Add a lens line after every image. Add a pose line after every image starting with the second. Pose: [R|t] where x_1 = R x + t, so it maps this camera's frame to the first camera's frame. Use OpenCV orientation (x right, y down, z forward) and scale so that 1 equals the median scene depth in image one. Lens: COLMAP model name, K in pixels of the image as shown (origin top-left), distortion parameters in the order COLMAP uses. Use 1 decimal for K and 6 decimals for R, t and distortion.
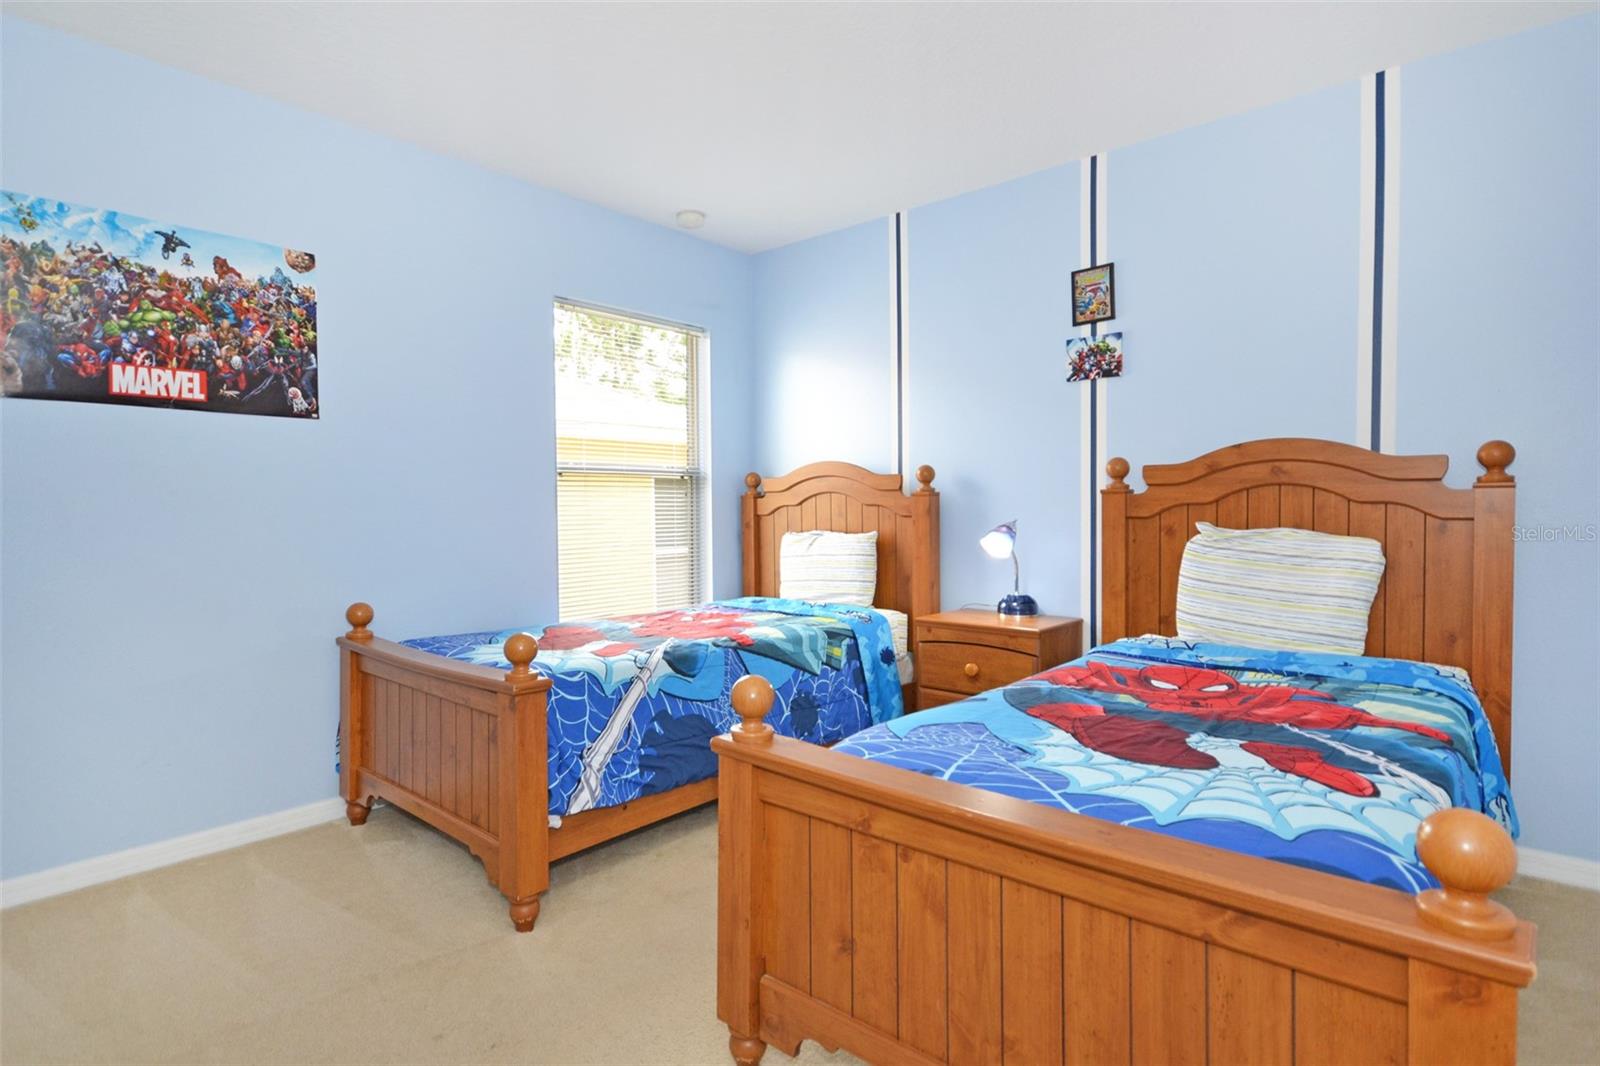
lens RADIAL K [[840.5, 0, 802.1], [0, 840.5, 534.5], [0, 0, 1]] dist [0.004713, 0.001377]
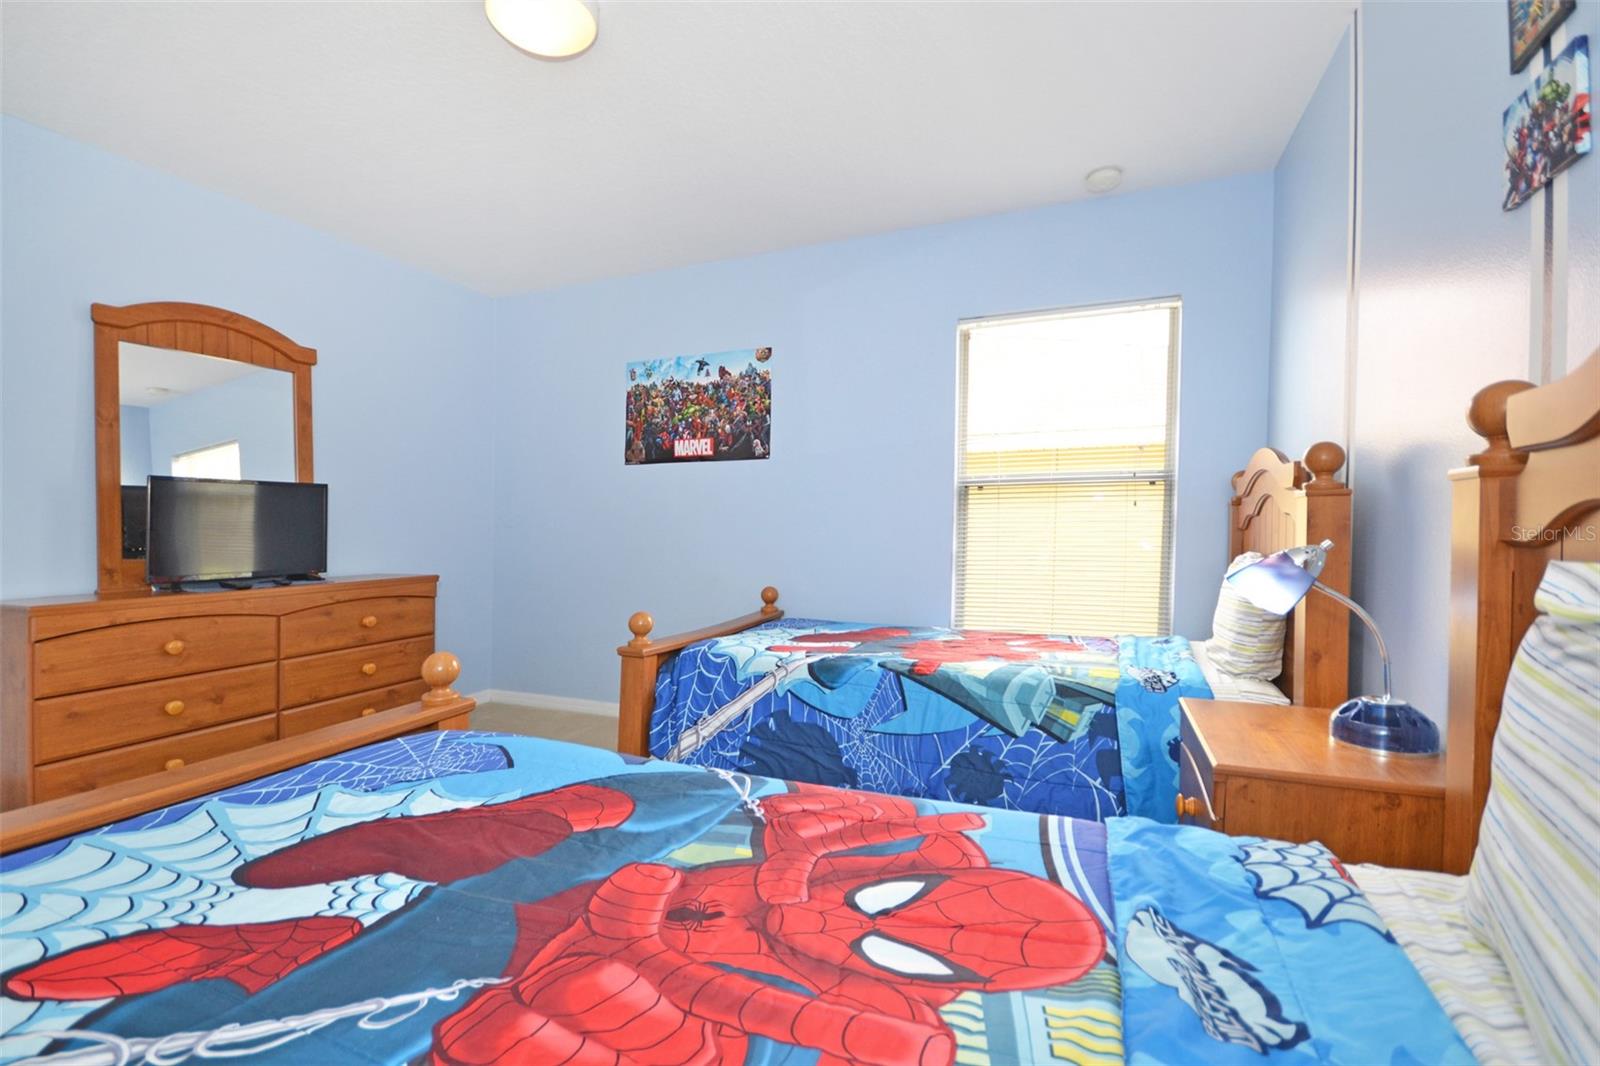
lens RADIAL K [[727.1, 0, 800.4], [0, 727.1, 524.4], [0, 0, 1]] dist [0.002222, -0.006784]
pose [[0.306143, 0.004994, -0.951972, 0.718883], [-0.028459, 0.999587, -0.003908, -0.021587], [0.951560, 0.028289, 0.306159, 0.741292]]
